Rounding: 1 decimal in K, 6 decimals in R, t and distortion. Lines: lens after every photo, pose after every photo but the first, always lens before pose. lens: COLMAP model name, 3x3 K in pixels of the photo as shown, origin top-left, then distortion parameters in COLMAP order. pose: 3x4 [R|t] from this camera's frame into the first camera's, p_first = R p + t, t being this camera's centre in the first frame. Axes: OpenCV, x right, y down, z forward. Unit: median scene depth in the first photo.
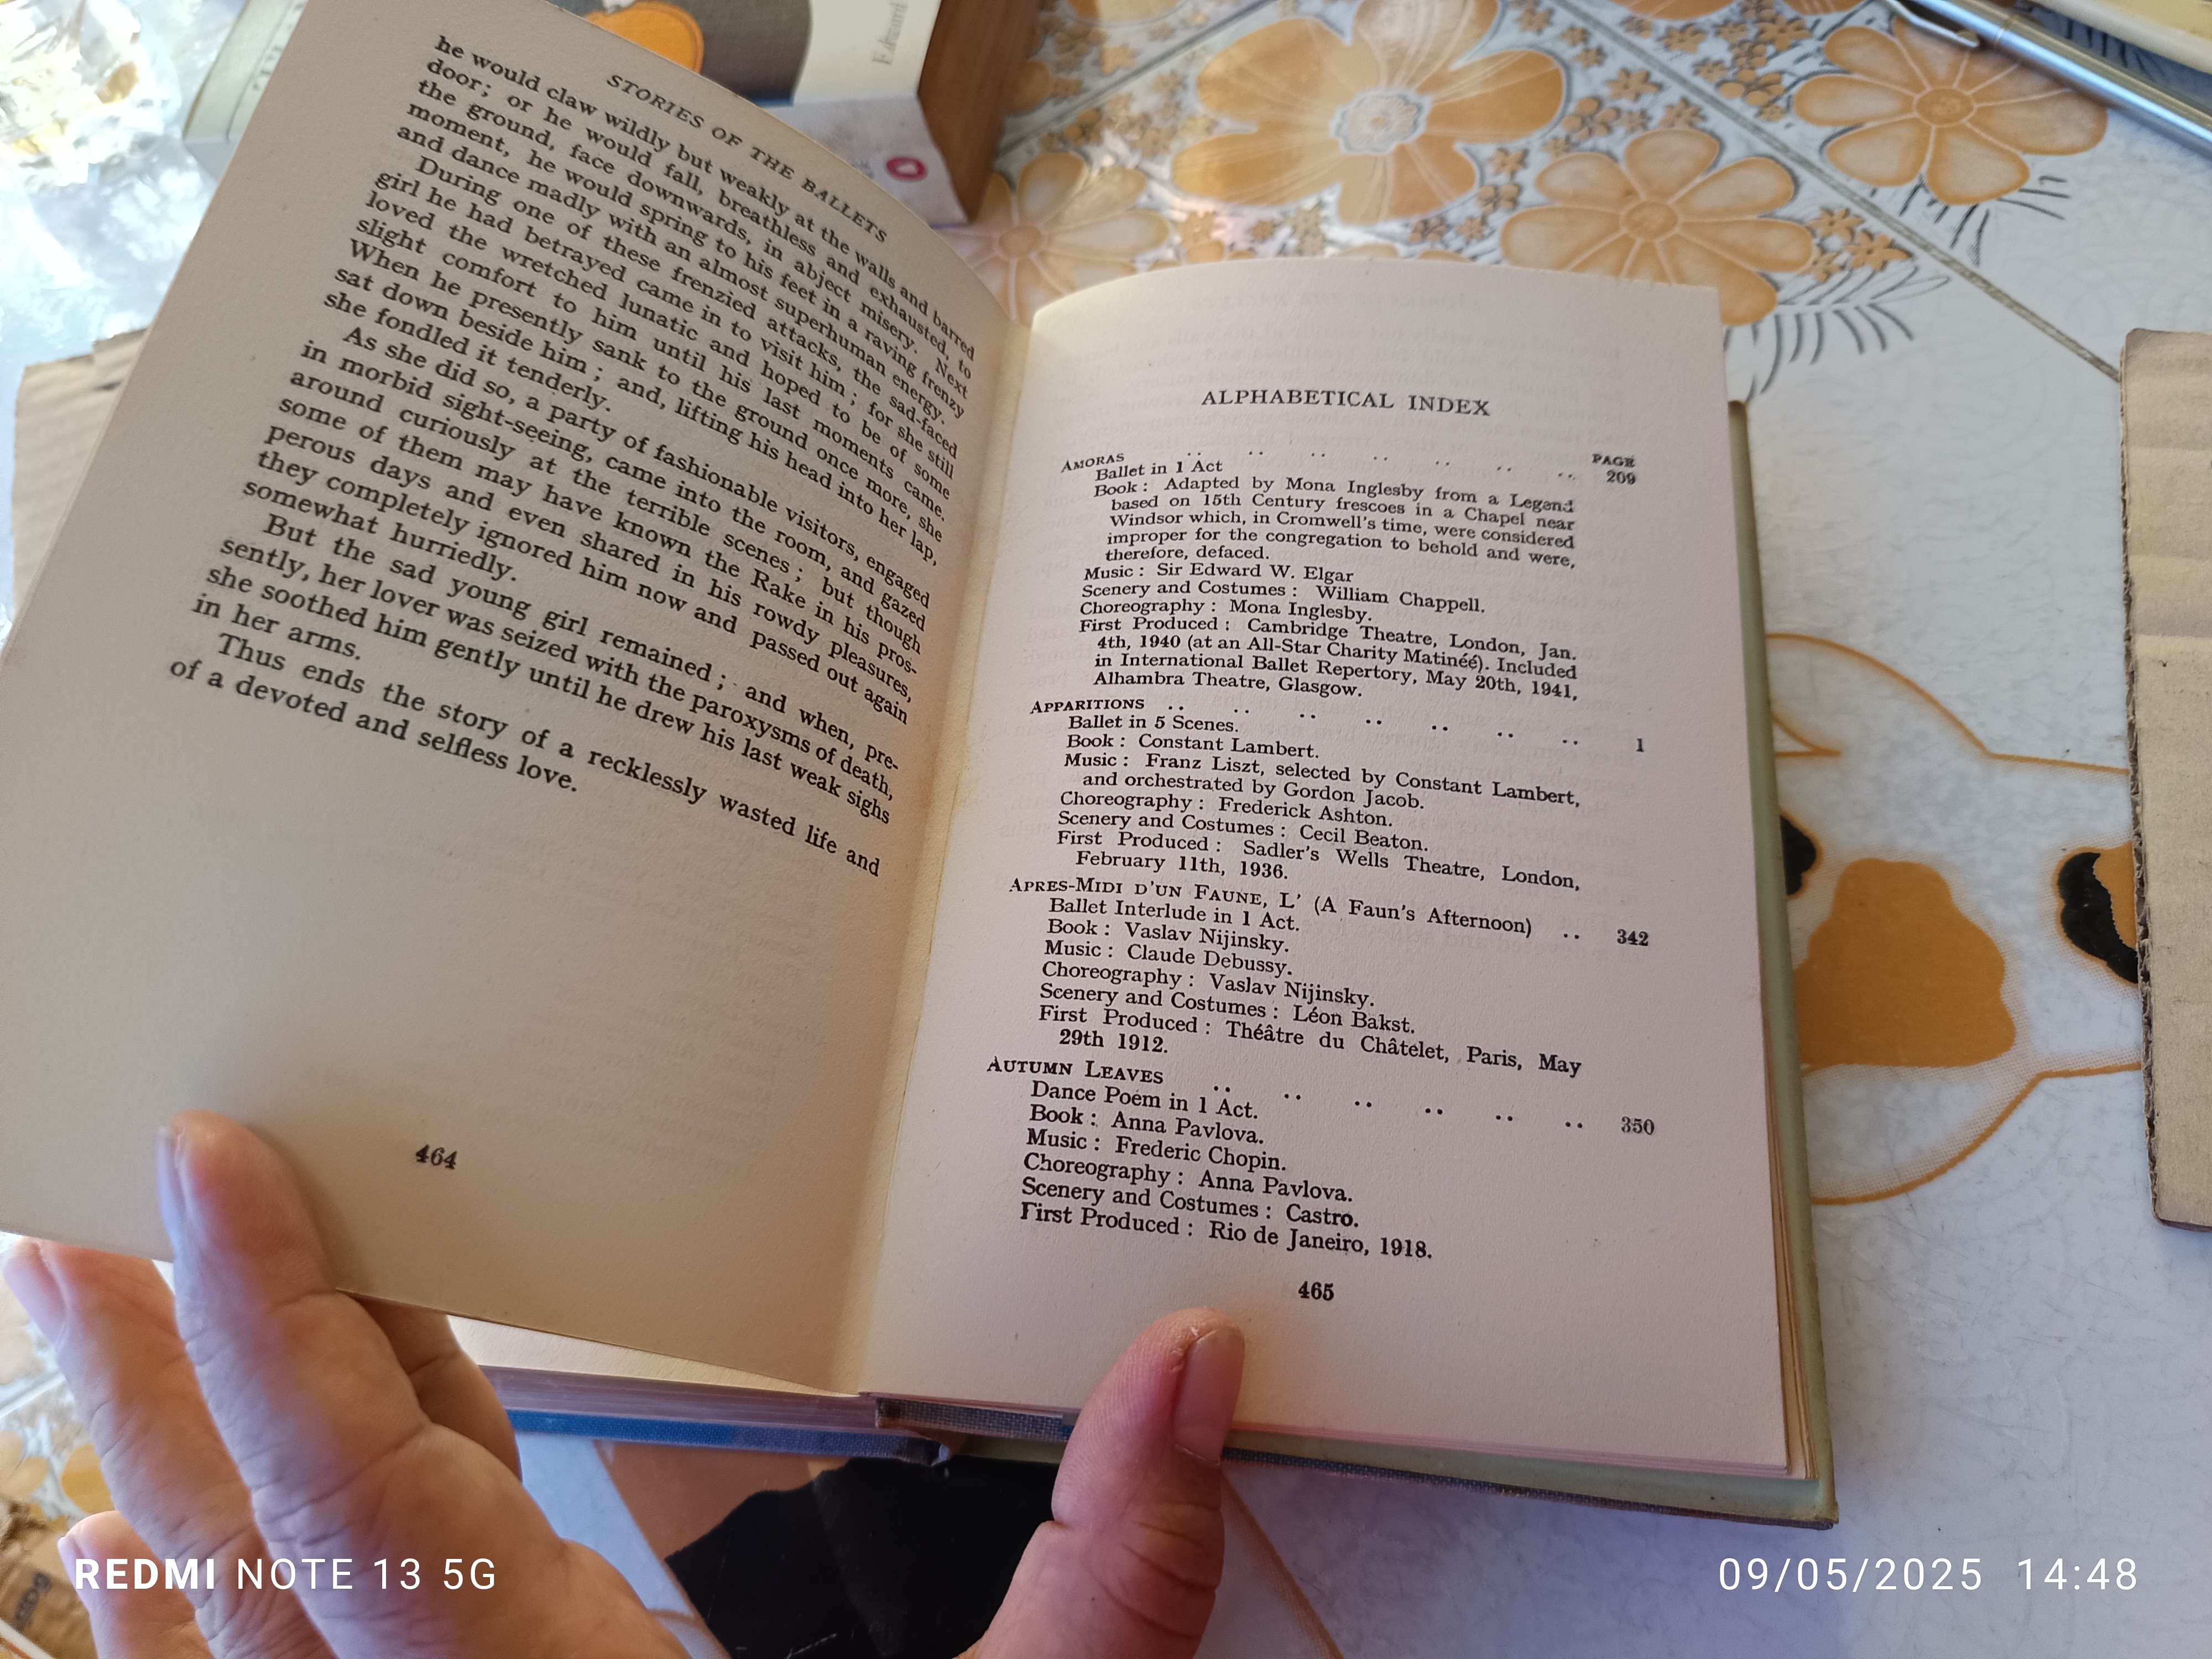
lens RADIAL K [[1592.7, 0, 1106.0], [0, 1592.7, 829.5], [0, 0, 1]] dist [-0.028539, 0.007142]
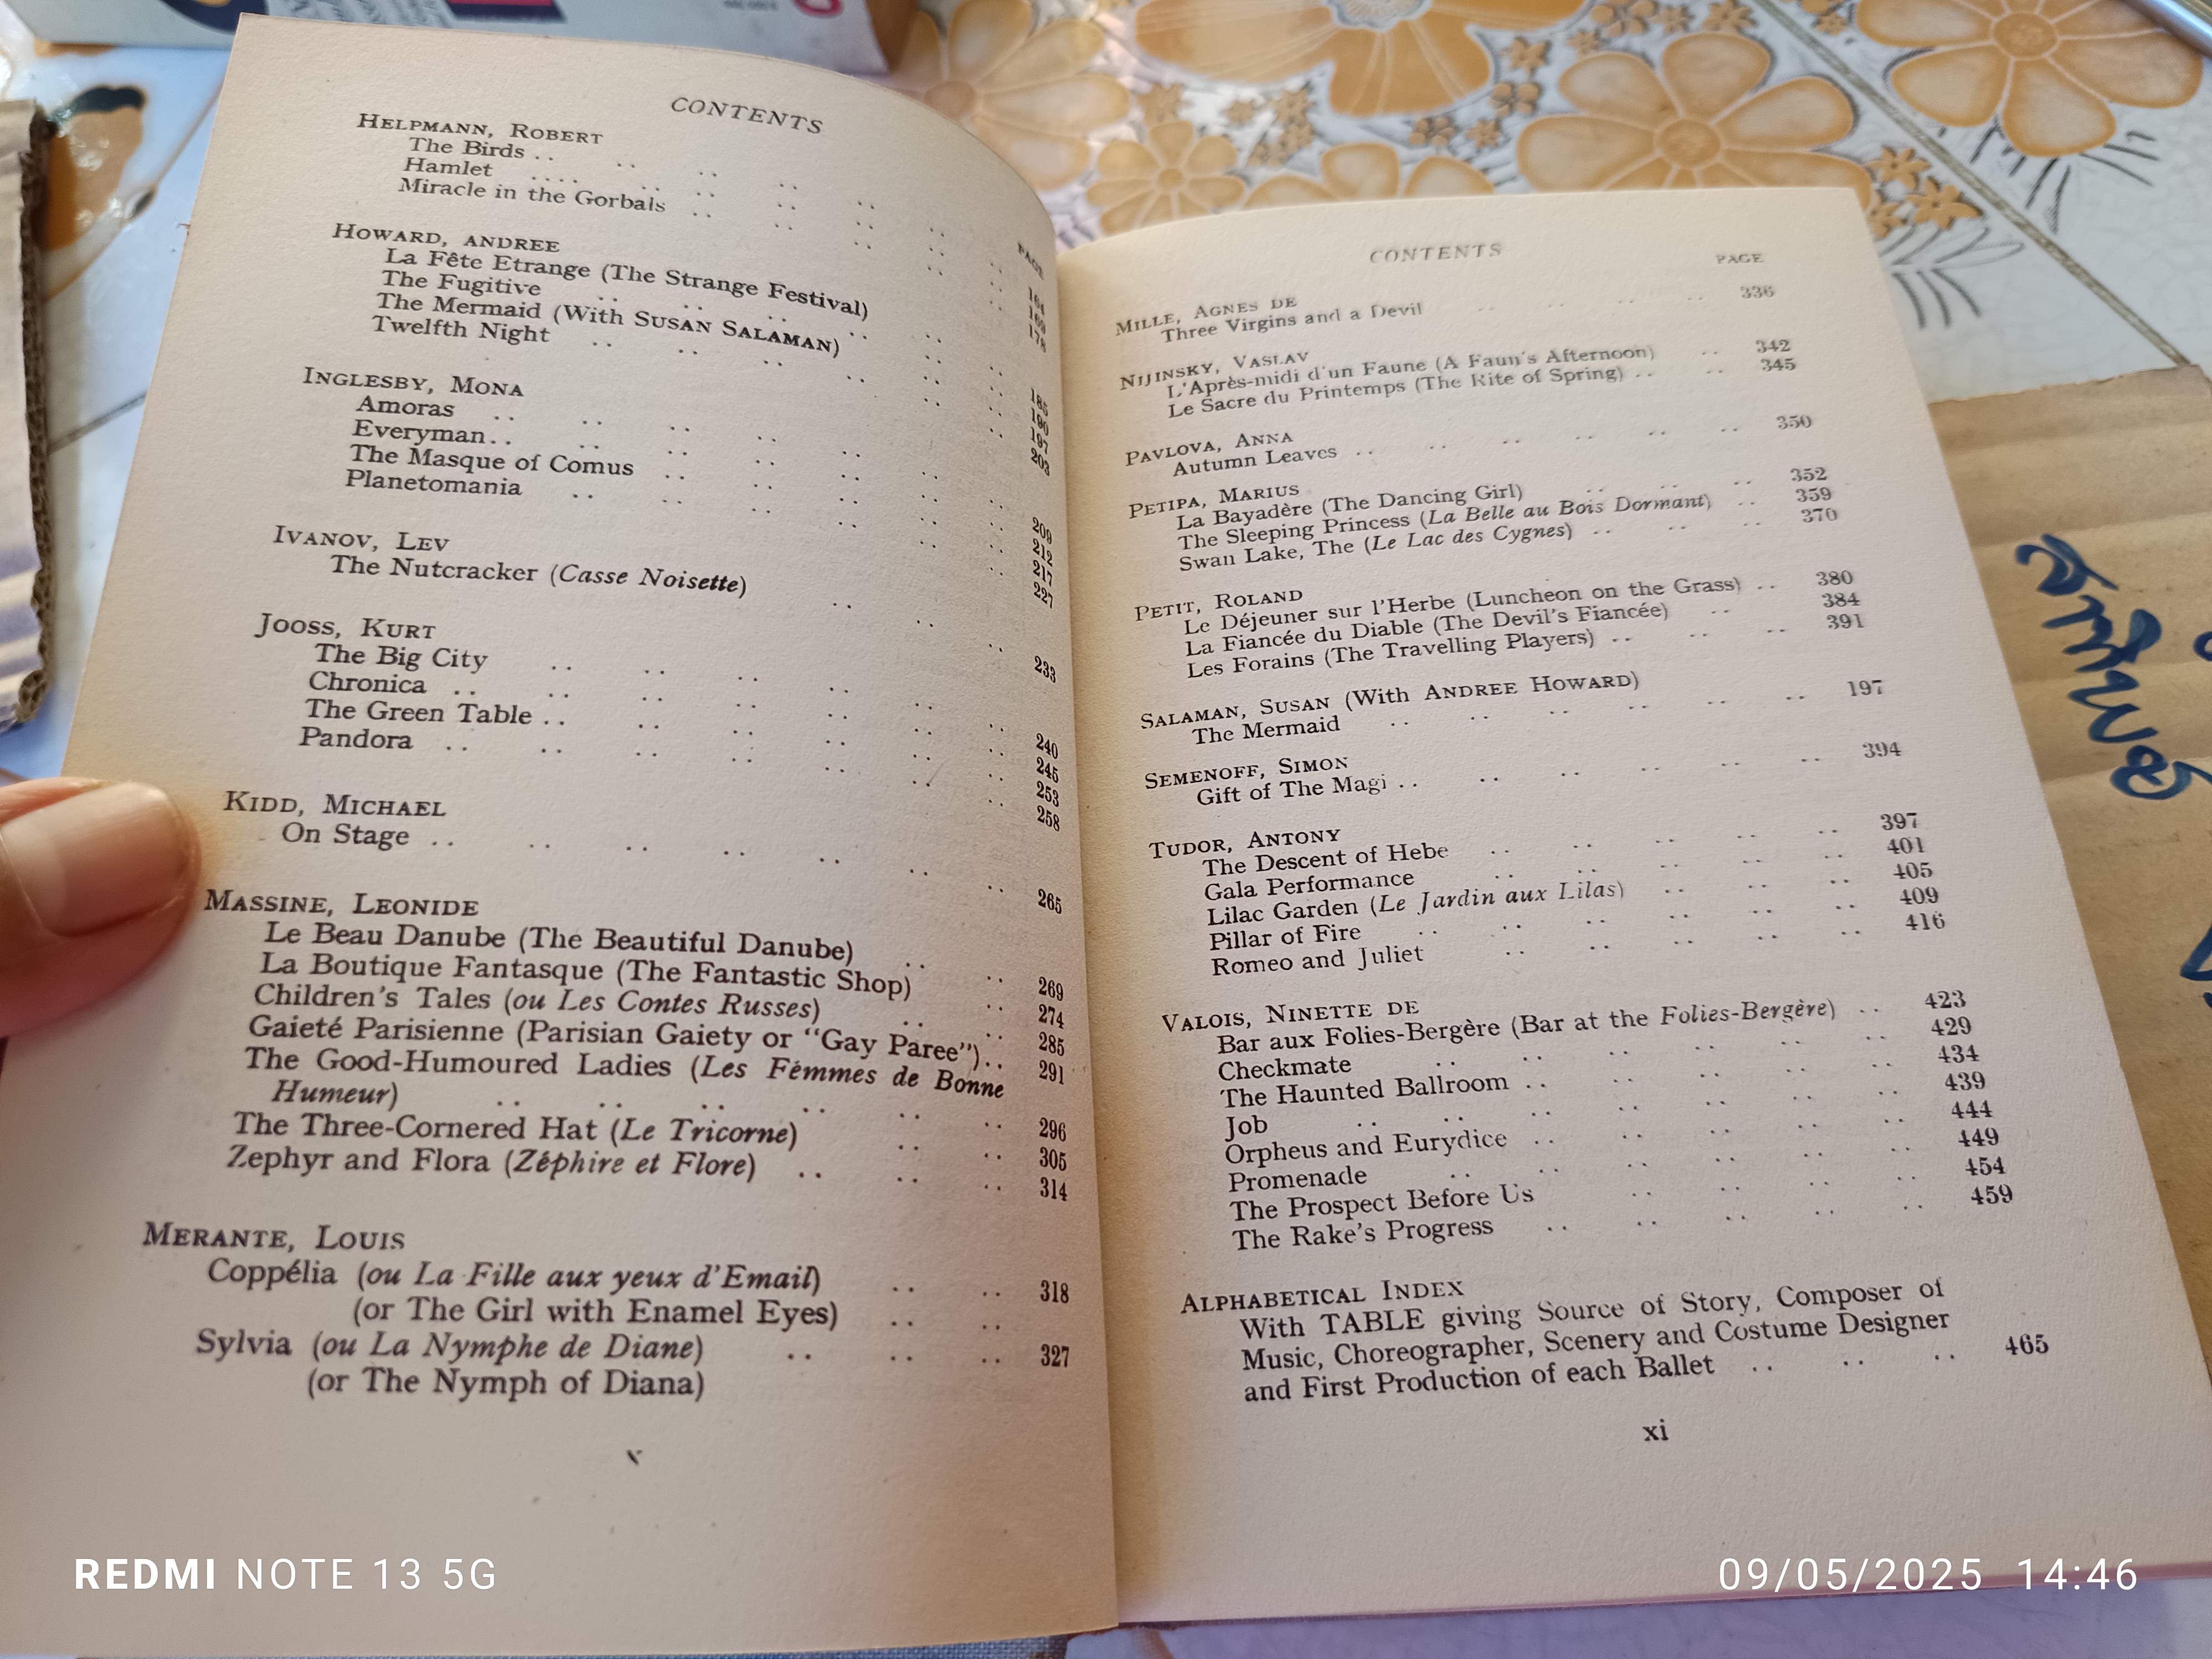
lens RADIAL K [[1592.7, 0, 1106.0], [0, 1592.7, 829.5], [0, 0, 1]] dist [-0.028539, 0.007142]
pose [[0.995173, 0.040238, 0.089512, -0.035105], [-0.049392, 0.993503, 0.102526, -0.085381], [-0.084805, -0.106452, 0.990695, 0.132411]]
